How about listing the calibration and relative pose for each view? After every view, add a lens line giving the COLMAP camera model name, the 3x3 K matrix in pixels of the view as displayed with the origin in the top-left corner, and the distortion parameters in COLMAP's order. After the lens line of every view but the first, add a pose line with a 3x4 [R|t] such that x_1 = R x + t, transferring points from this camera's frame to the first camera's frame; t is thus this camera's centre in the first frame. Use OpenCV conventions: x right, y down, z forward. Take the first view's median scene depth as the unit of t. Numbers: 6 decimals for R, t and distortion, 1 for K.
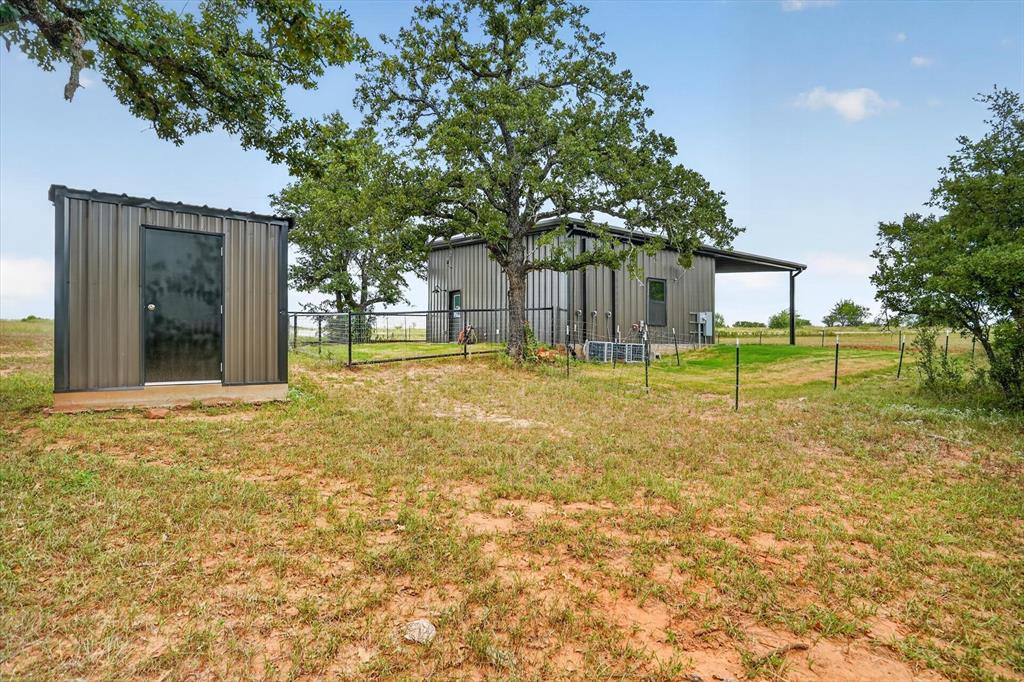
lens RADIAL K [[530.8, 0, 512.0], [0, 530.8, 341.0], [0, 0, 1]] dist [-0.018905, 0.000065]
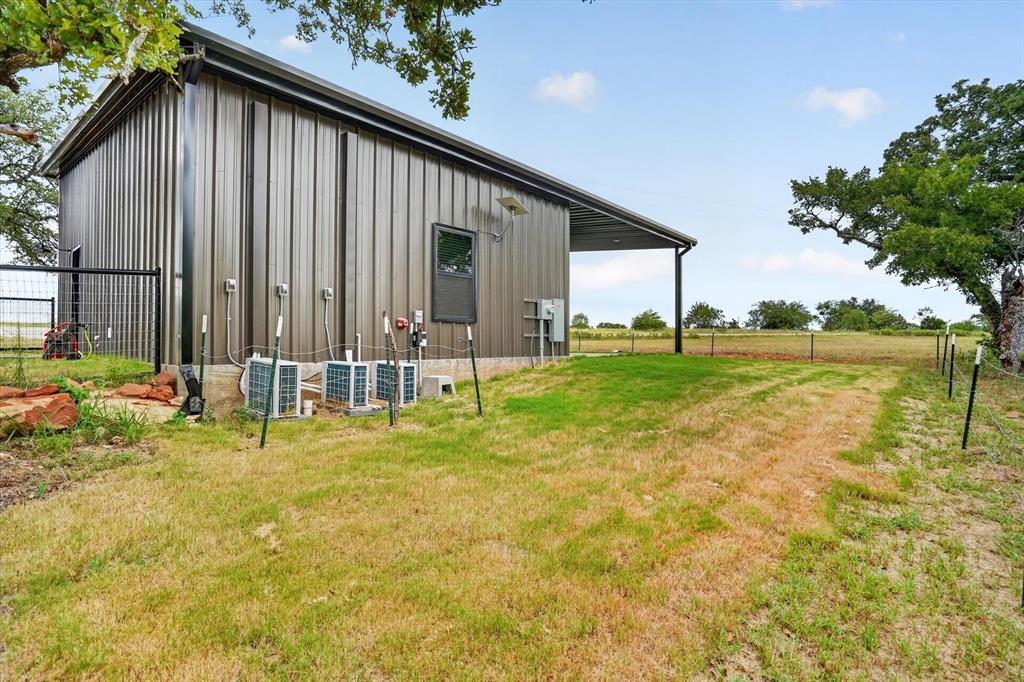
lens RADIAL K [[530.8, 0, 512.0], [0, 530.8, 341.0], [0, 0, 1]] dist [-0.018905, 0.000065]
pose [[0.971940, 0.001712, 0.235223, 0.173811], [-0.001681, 0.999999, -0.000330, -0.009240], [-0.235223, -0.000074, 0.971941, 0.421368]]
